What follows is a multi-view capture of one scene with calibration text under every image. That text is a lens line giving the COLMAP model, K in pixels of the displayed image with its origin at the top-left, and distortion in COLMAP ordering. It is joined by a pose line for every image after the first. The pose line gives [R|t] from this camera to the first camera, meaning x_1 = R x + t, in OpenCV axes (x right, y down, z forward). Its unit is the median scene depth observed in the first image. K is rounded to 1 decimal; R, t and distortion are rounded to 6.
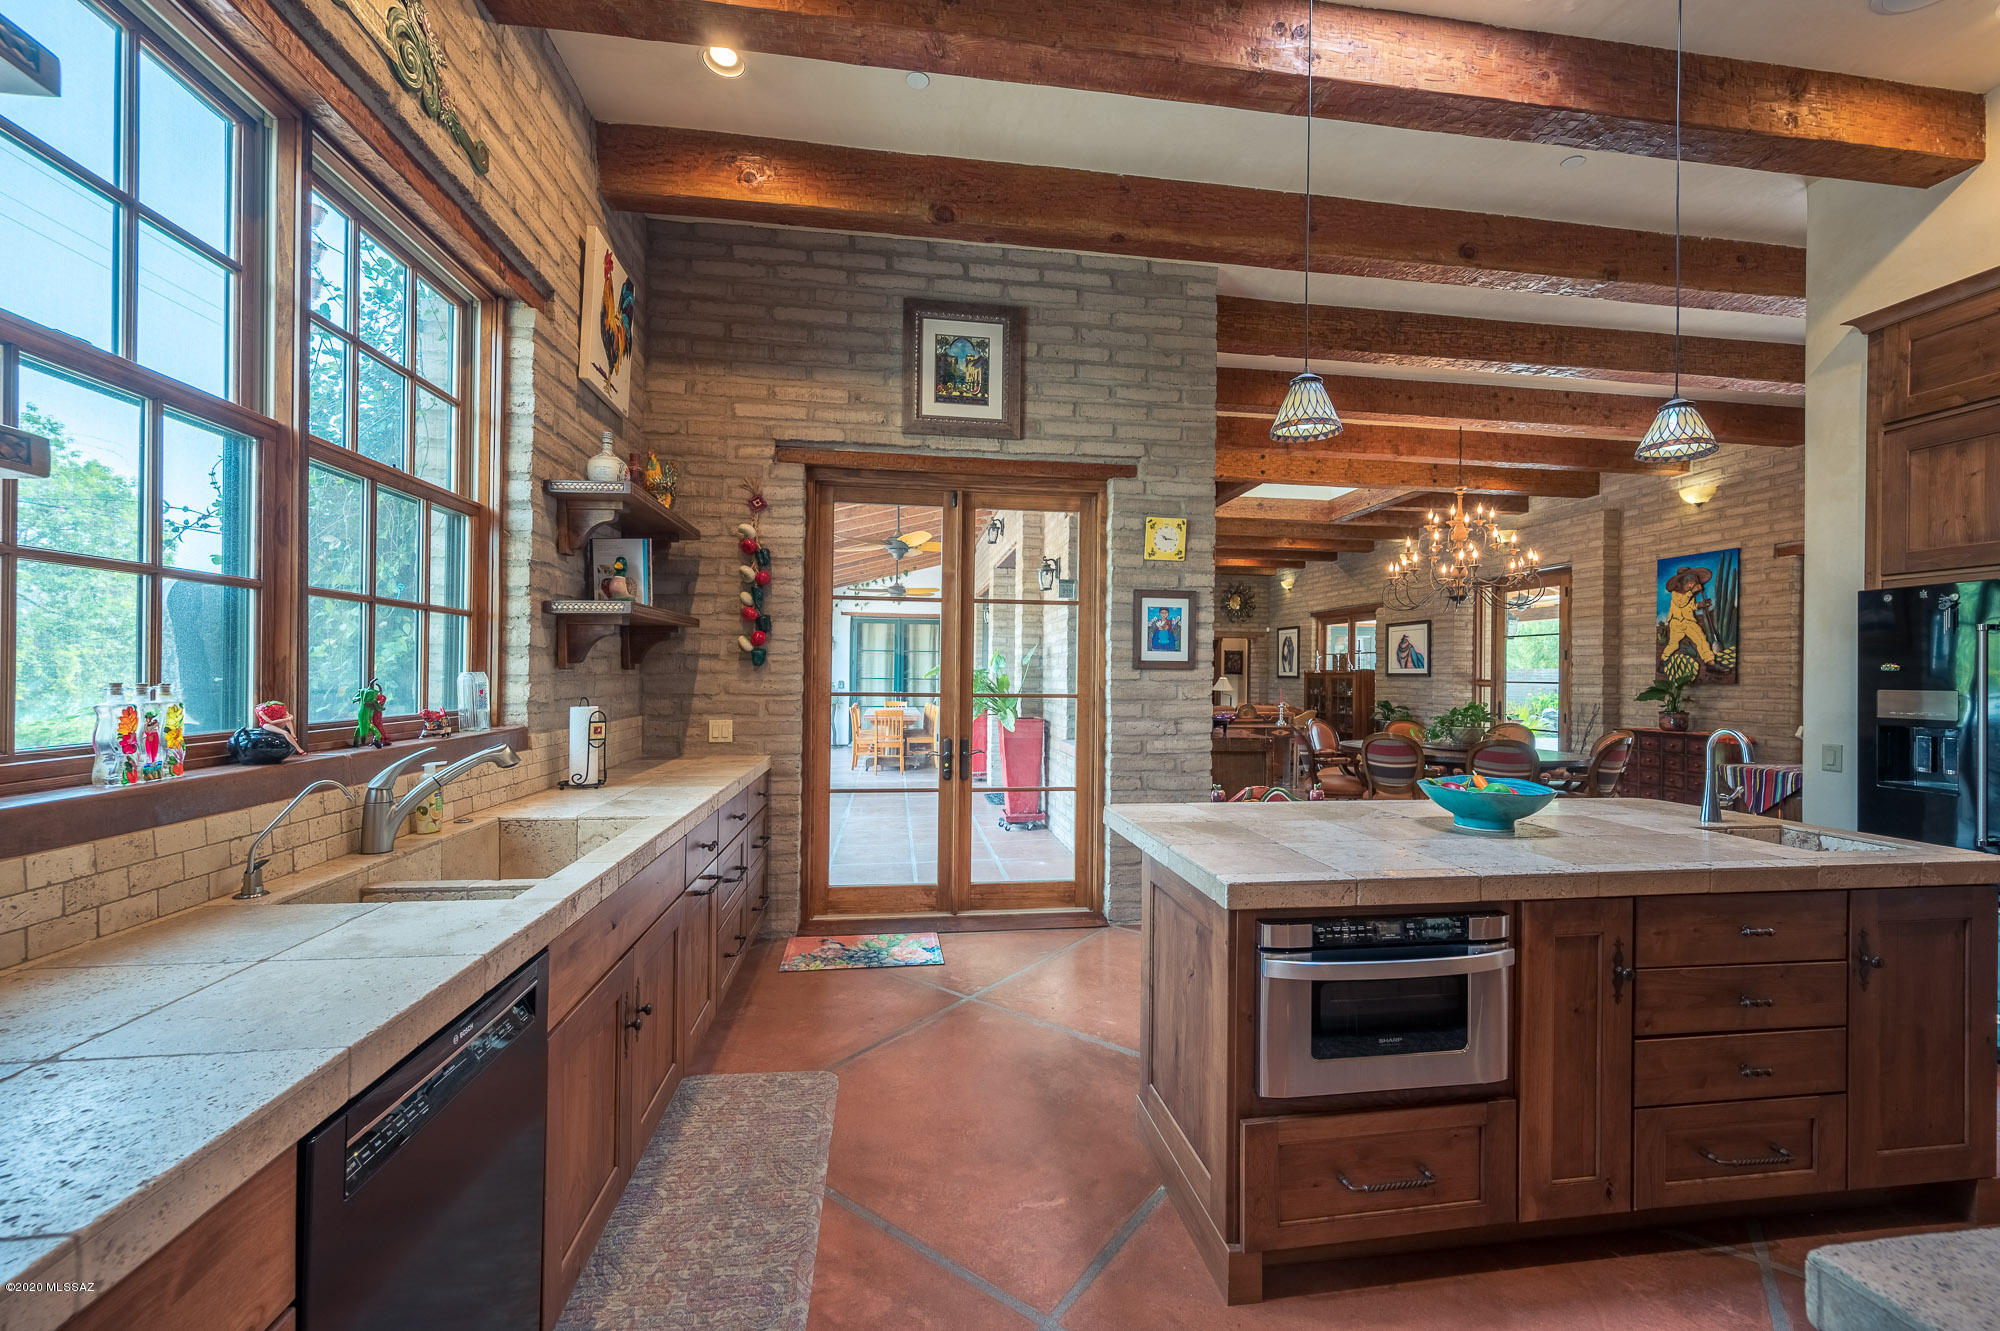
lens RADIAL K [[786.5, 0, 1000.2], [0, 786.5, 670.6], [0, 0, 1]] dist [-0.001663, -0.000029]
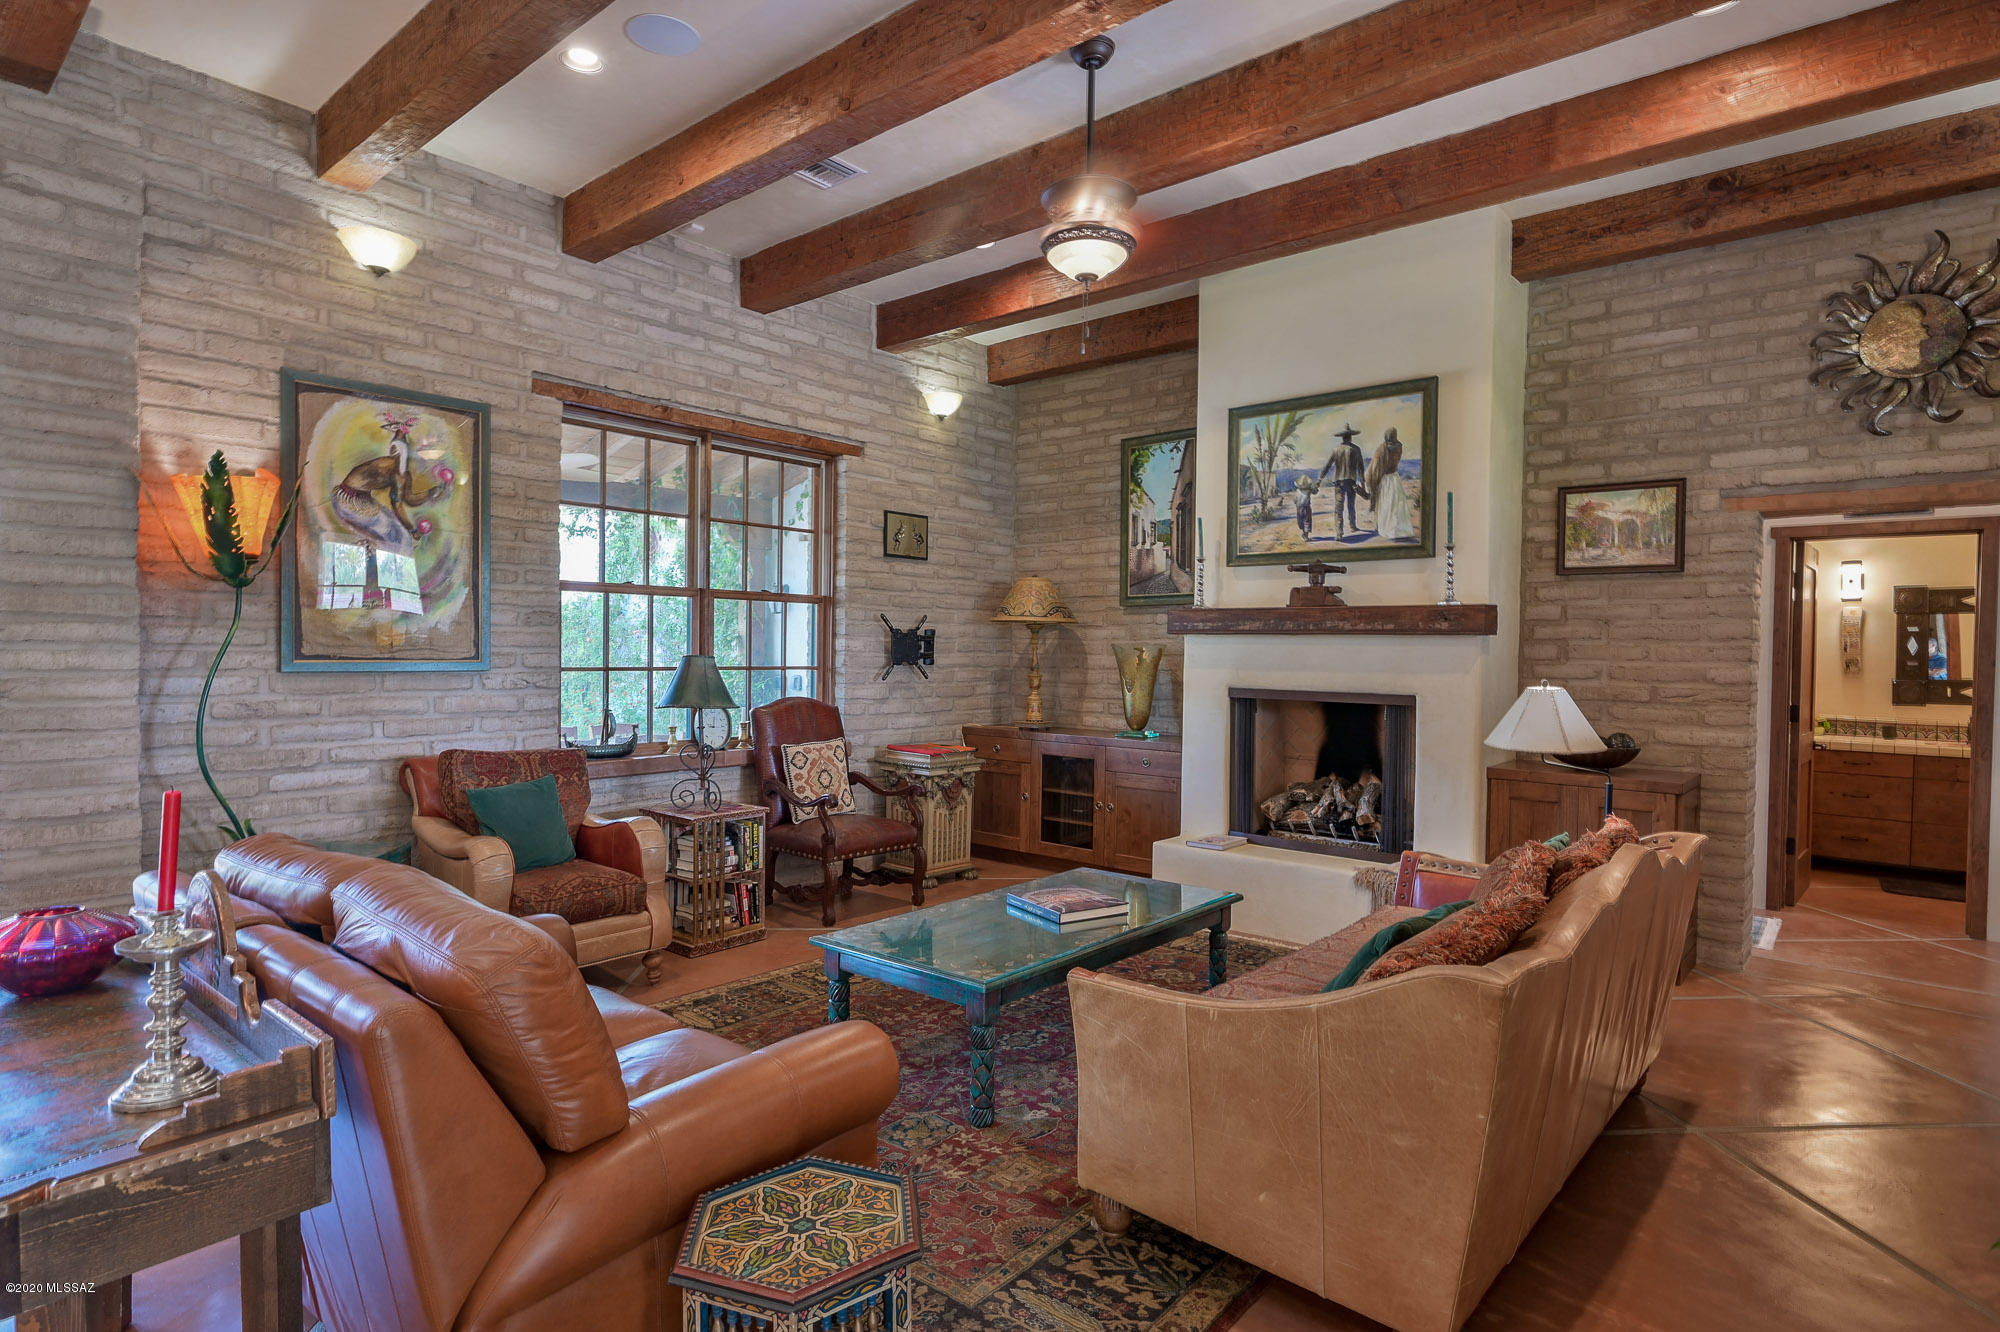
lens RADIAL K [[1050.0, 0, 996.6], [0, 1050.0, 669.5], [0, 0, 1]] dist [-0.000076, -0.001424]
pose [[0.663820, 0.010591, -0.747817, 1.268850], [-0.003500, 0.999933, 0.011055, 0.005590], [0.747884, -0.004721, 0.663813, 2.253023]]
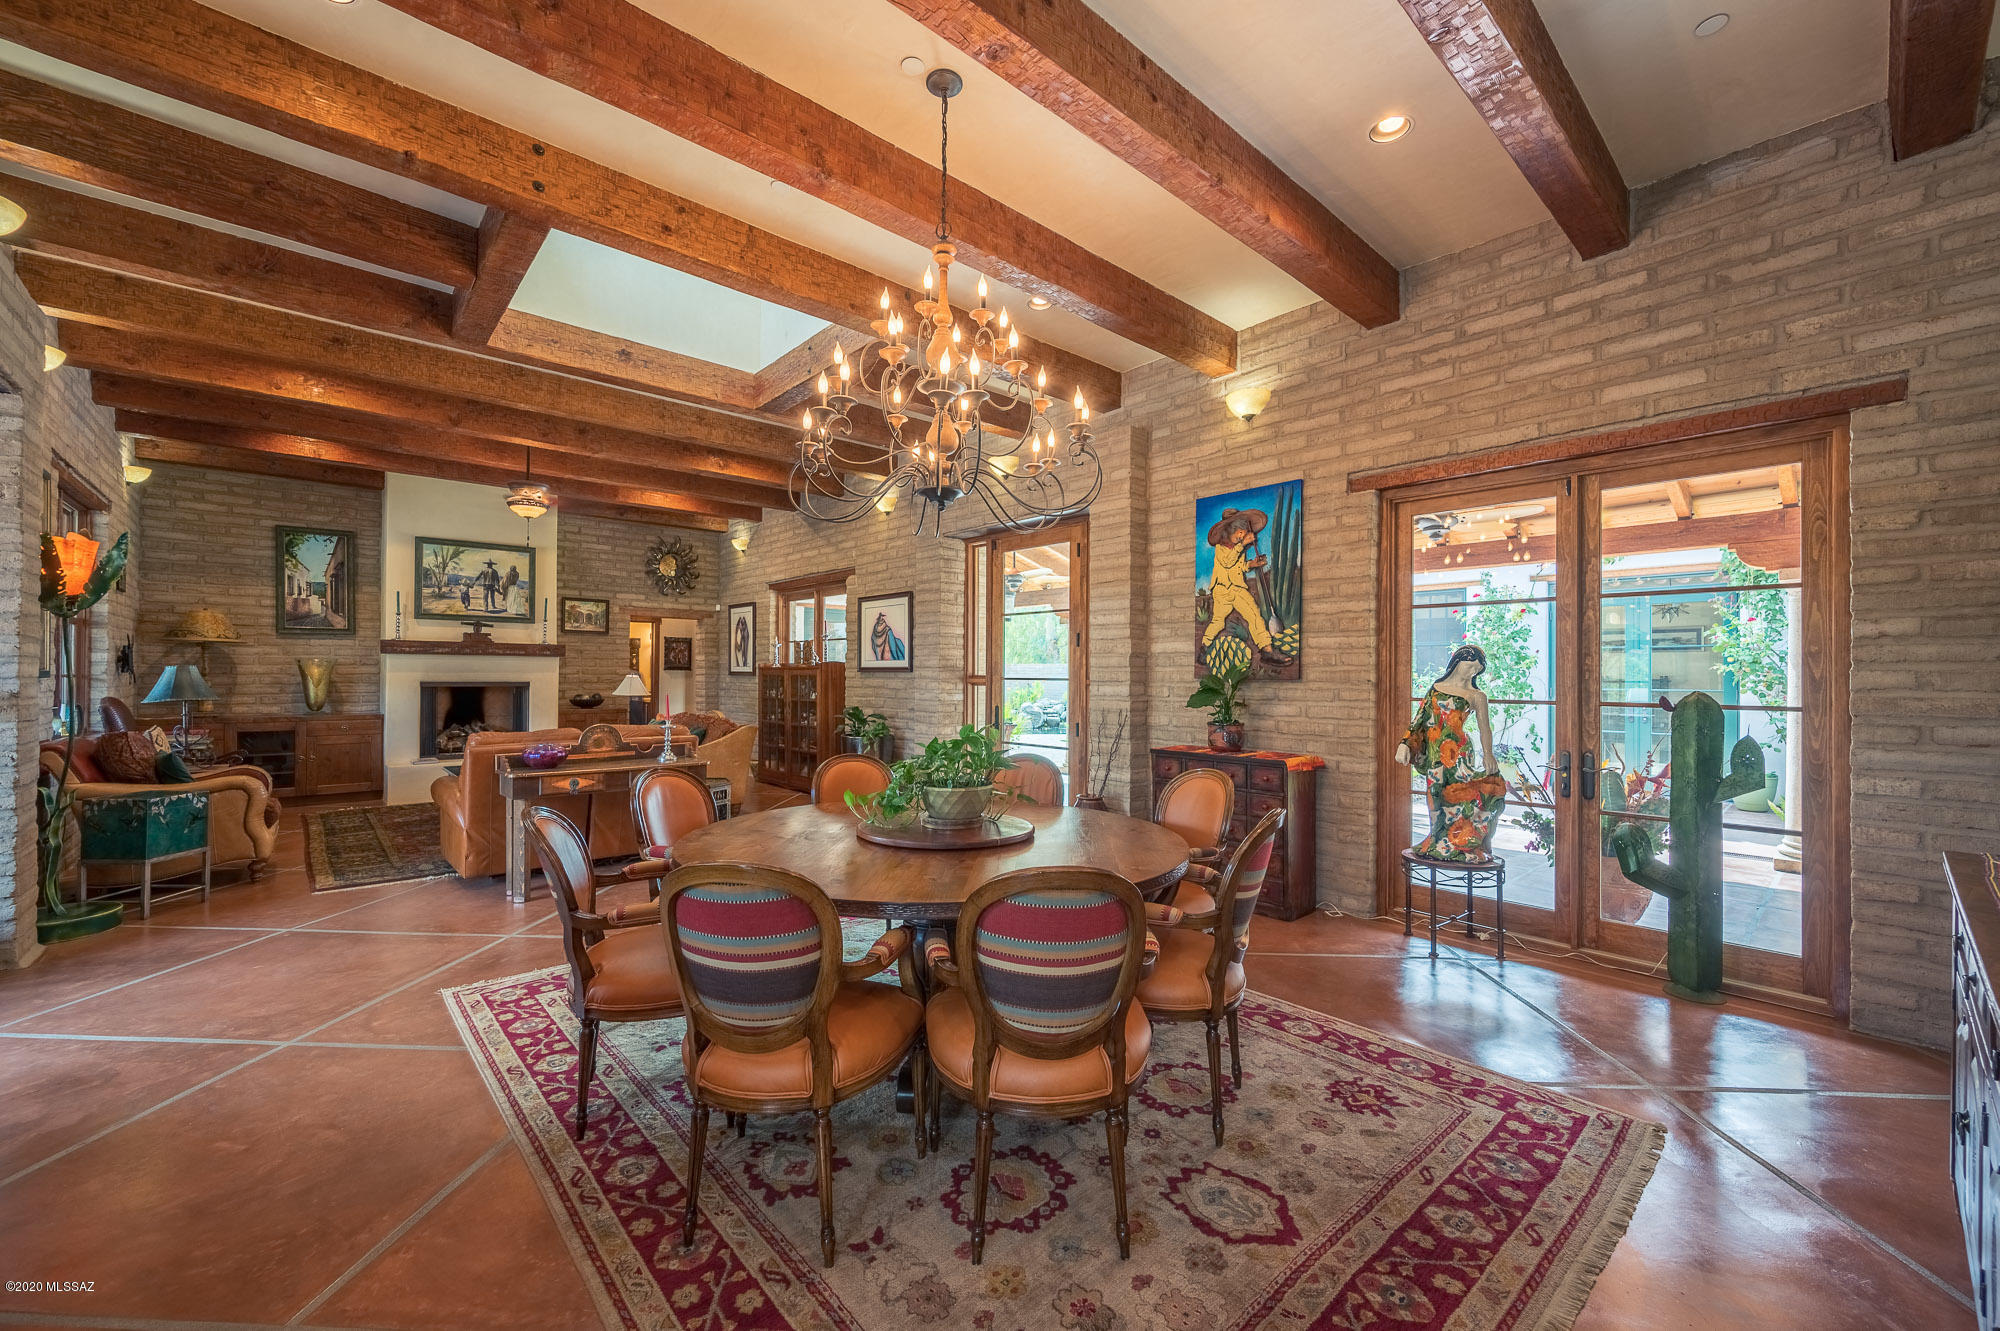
lens RADIAL K [[789.4, 0, 1003.4], [0, 789.4, 671.0], [0, 0, 1]] dist [-0.000919, -0.000094]
pose [[0.827790, -0.004612, 0.561019, 0.551150], [0.002054, 0.999984, 0.005190, 0.008988], [-0.561034, -0.003144, 0.827787, 0.930983]]
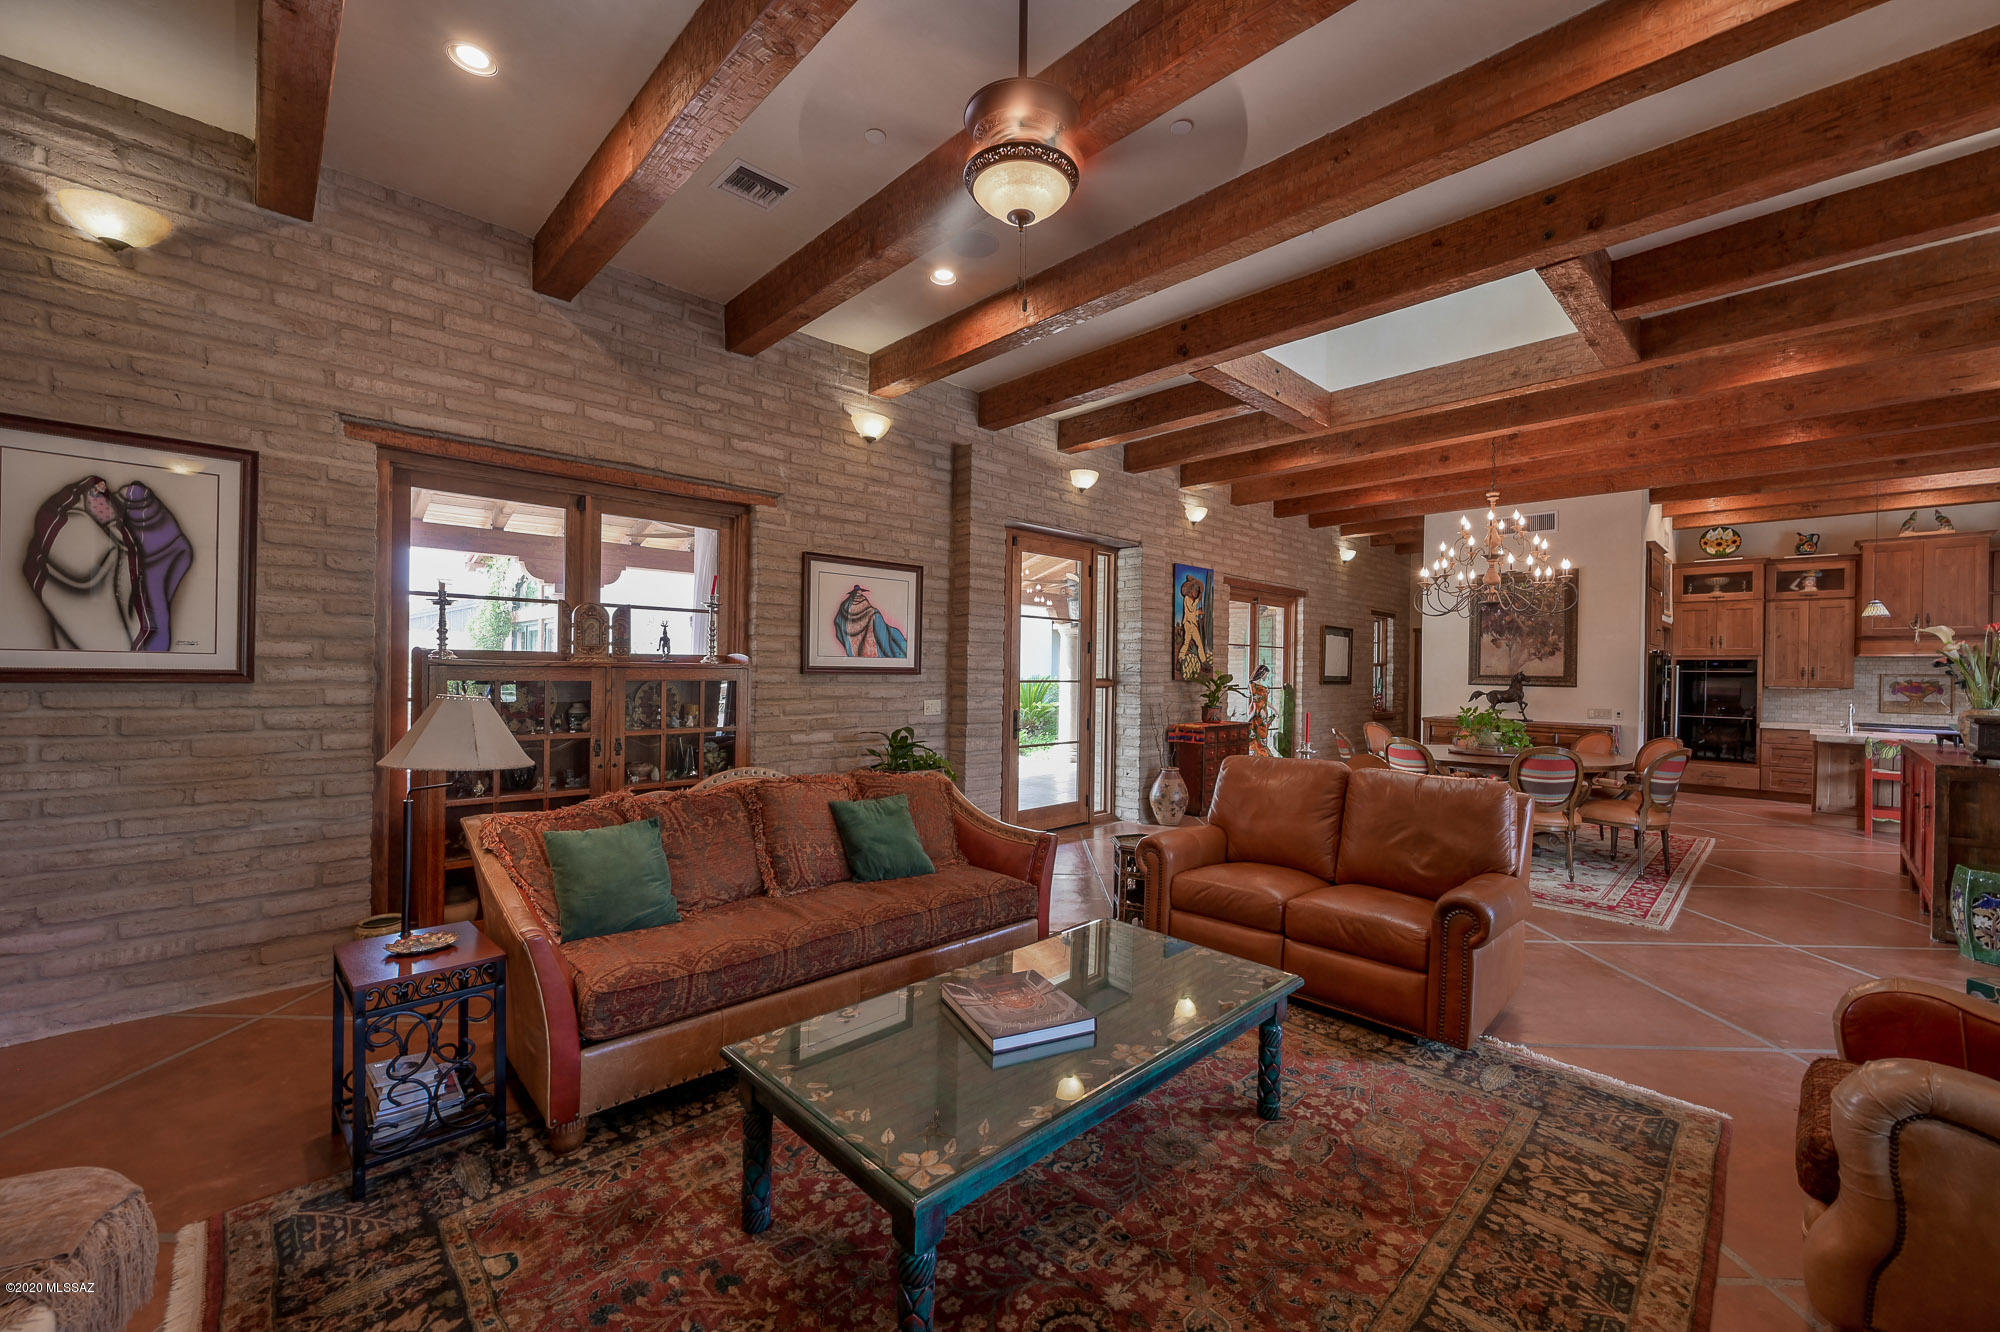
lens RADIAL K [[789.5, 0, 997.3], [0, 789.5, 672.2], [0, 0, 1]] dist [-0.000670, 0.000007]
pose [[-0.591592, -0.025179, 0.805844, 0.219135], [-0.025248, 0.999601, 0.012697, -0.004300], [-0.805842, -0.012834, -0.591991, 3.230125]]
